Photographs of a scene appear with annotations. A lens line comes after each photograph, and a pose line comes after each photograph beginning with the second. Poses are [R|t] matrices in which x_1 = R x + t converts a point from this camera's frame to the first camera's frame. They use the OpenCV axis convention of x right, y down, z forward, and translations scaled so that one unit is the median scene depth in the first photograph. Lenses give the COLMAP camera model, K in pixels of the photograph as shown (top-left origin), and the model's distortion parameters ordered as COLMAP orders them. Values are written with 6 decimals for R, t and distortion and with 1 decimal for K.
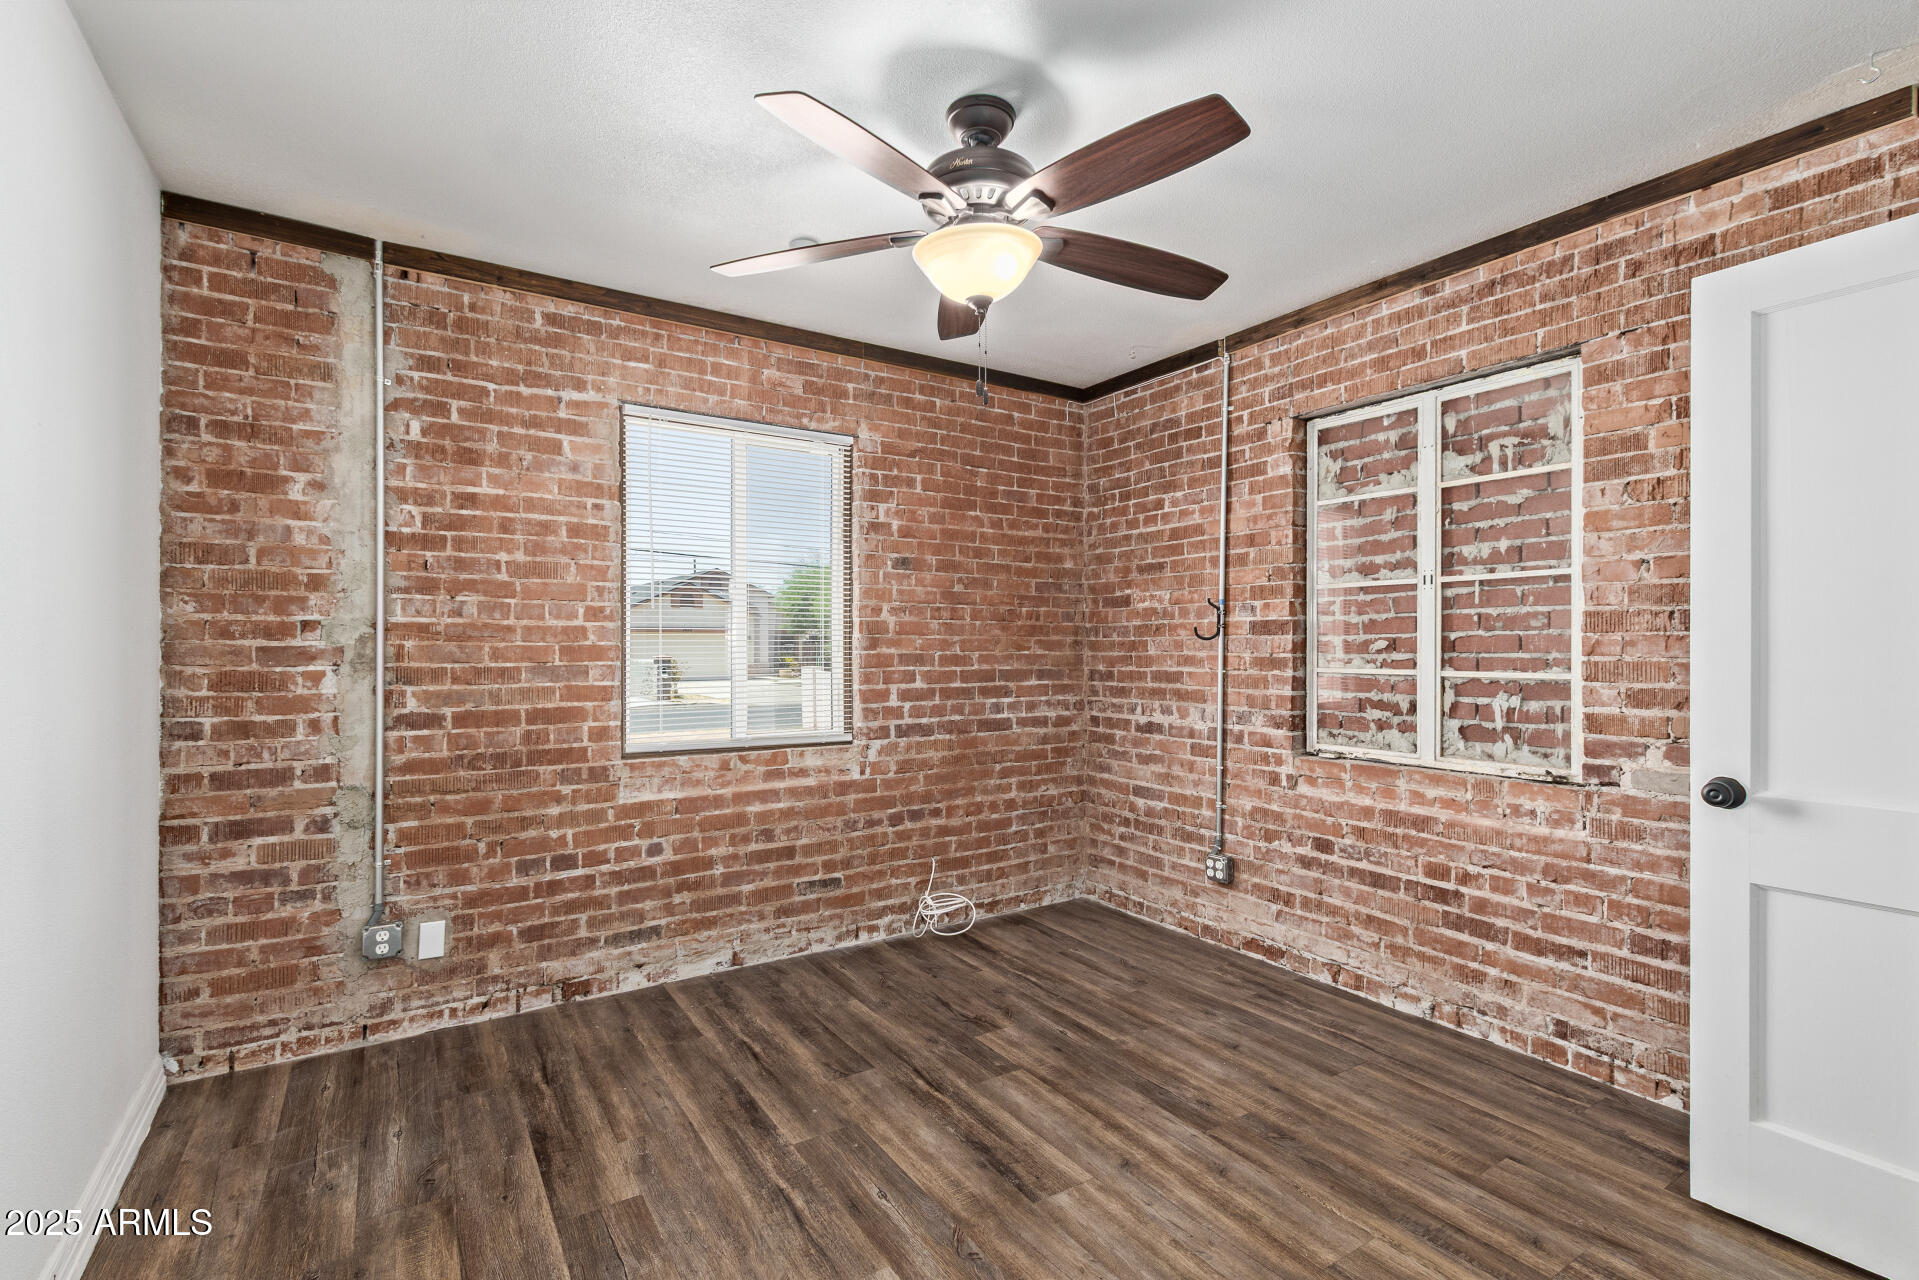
lens RADIAL K [[875.9, 0, 953.7], [0, 875.9, 651.0], [0, 0, 1]] dist [0.001351, -0.000216]
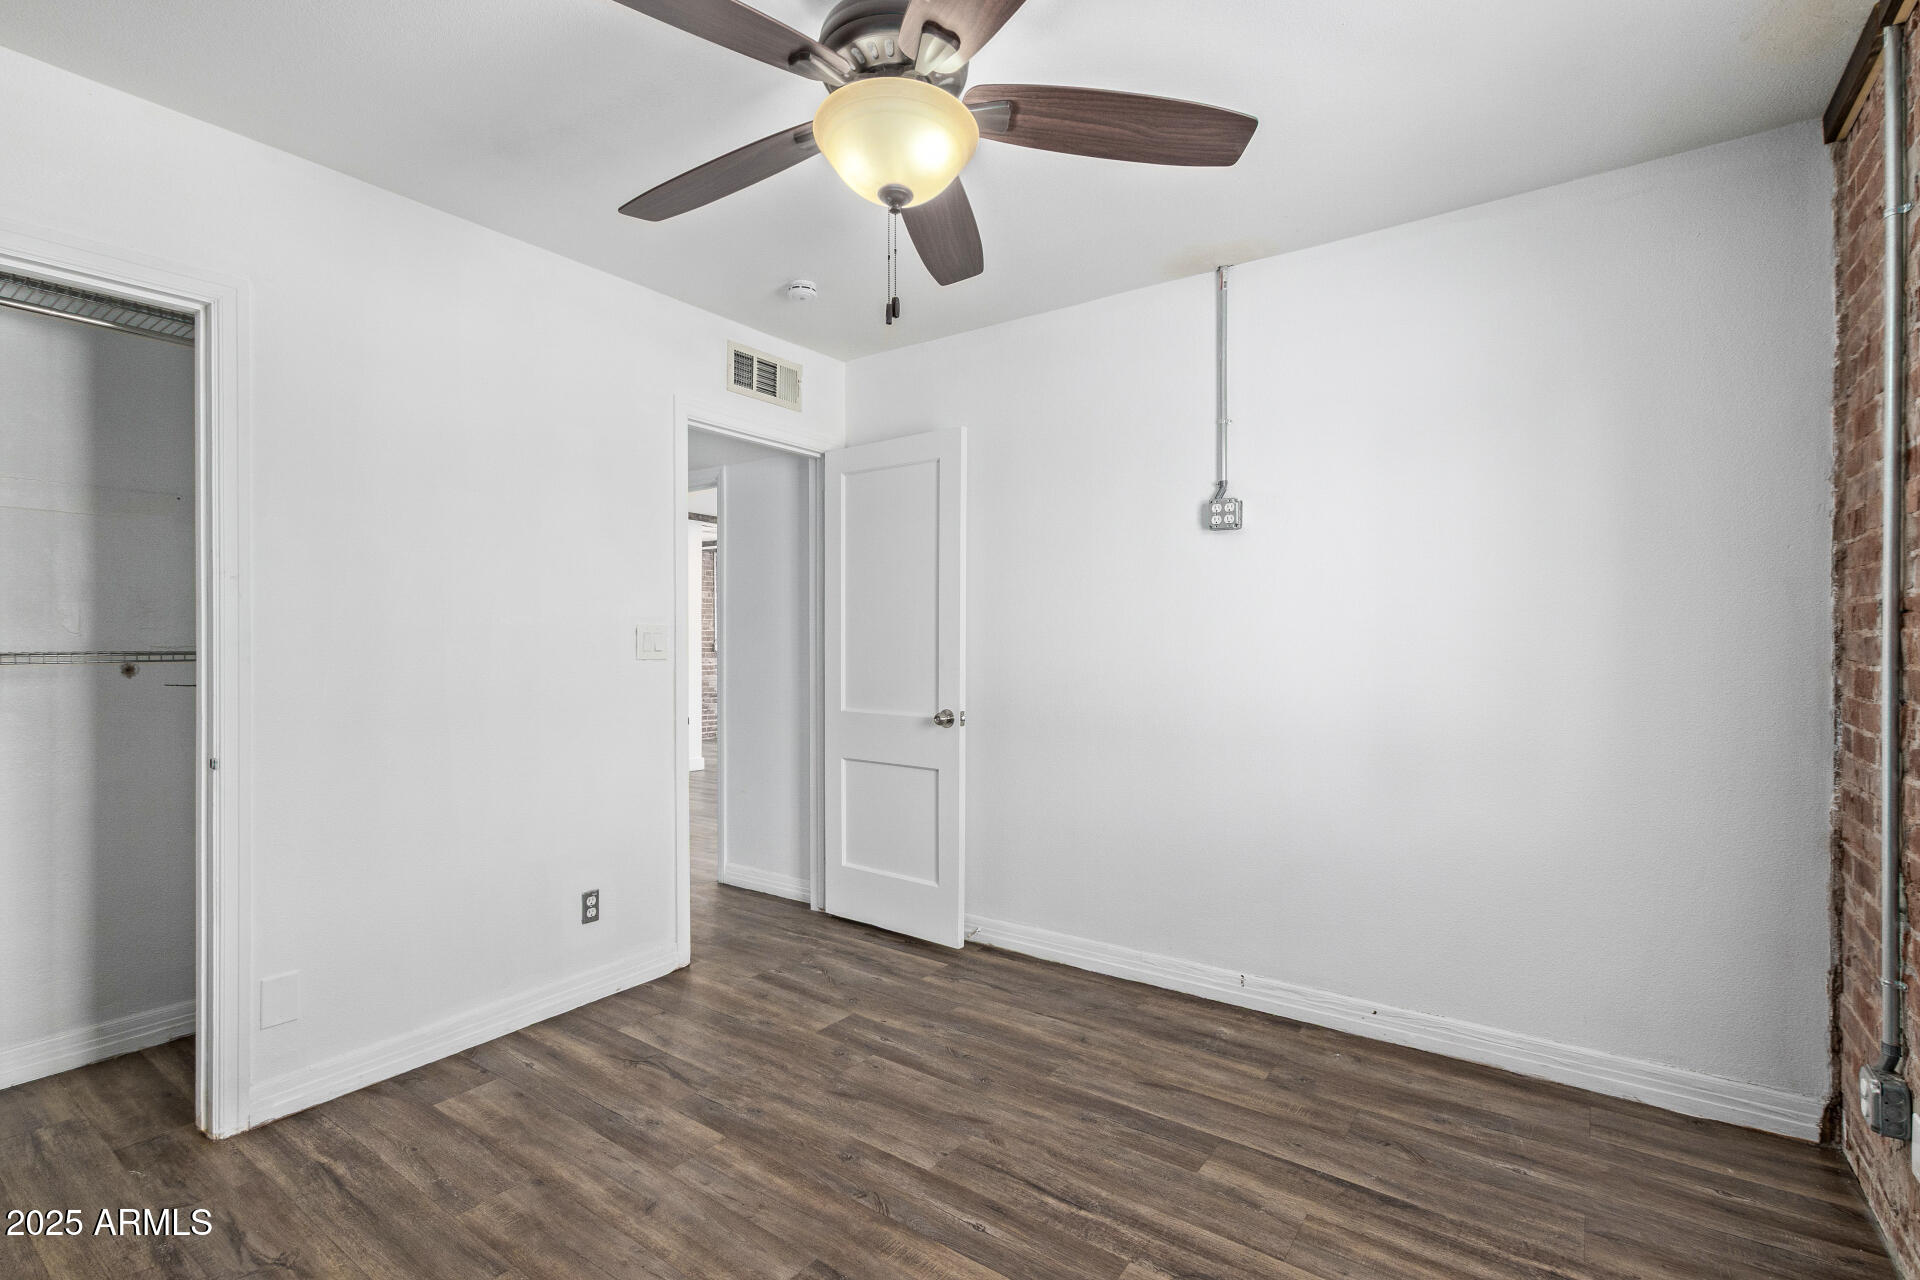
lens RADIAL K [[876.3, 0, 954.2], [0, 876.3, 651.0], [0, 0, 1]] dist [0.001351, -0.000216]
pose [[-0.930709, 0.004261, -0.365737, 0.183226], [-0.002074, 0.999855, 0.016927, -0.004865], [0.365756, 0.016512, -0.930564, 1.204292]]
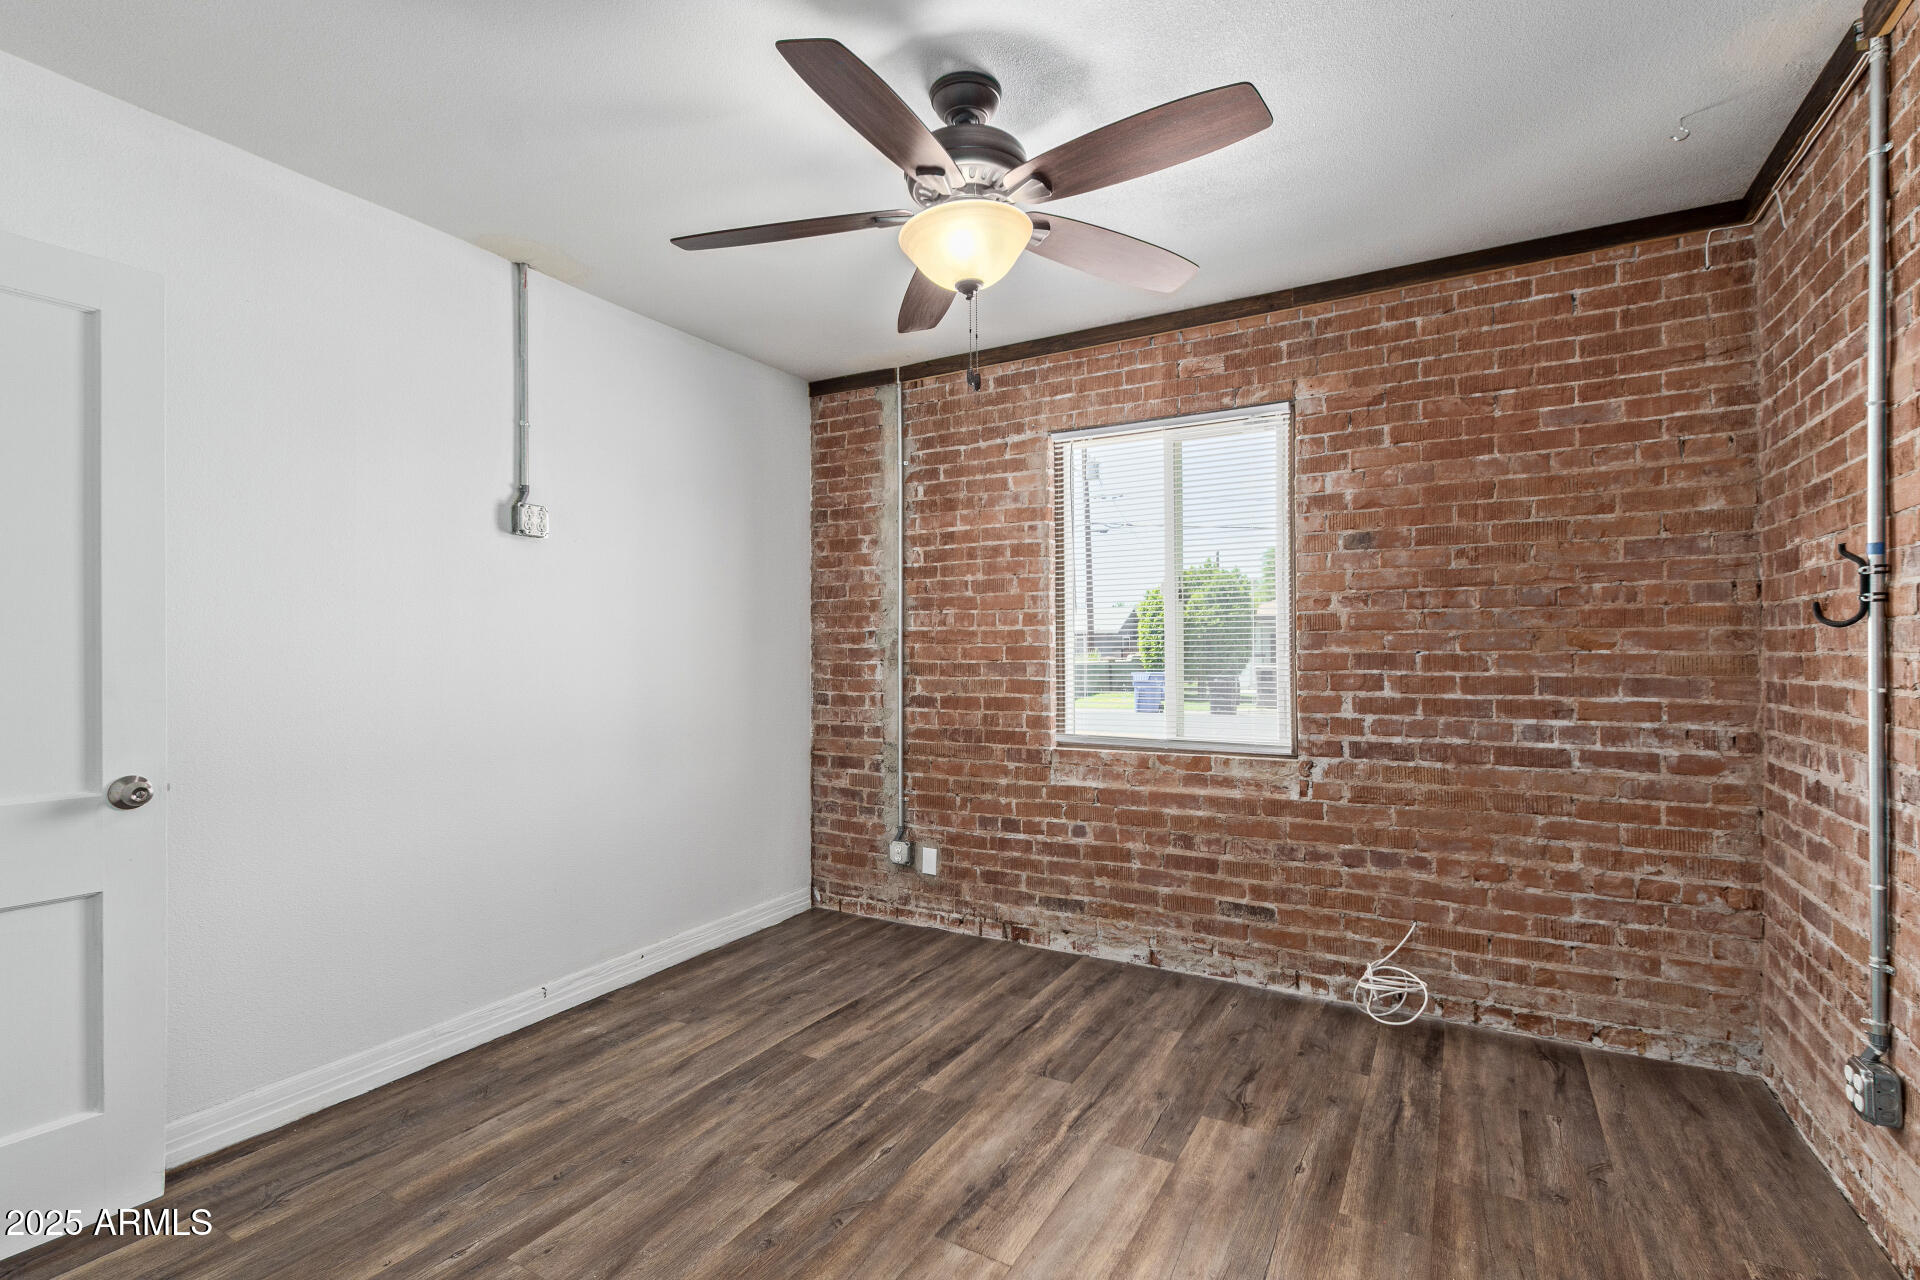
lens RADIAL K [[876.3, 0, 954.2], [0, 876.3, 651.0], [0, 0, 1]] dist [0.001351, -0.000216]
pose [[0.456121, -0.001938, -0.889915, 0.602225], [0.000779, 0.999998, -0.001779, 0.002250], [0.889917, 0.000118, 0.456122, 0.379251]]
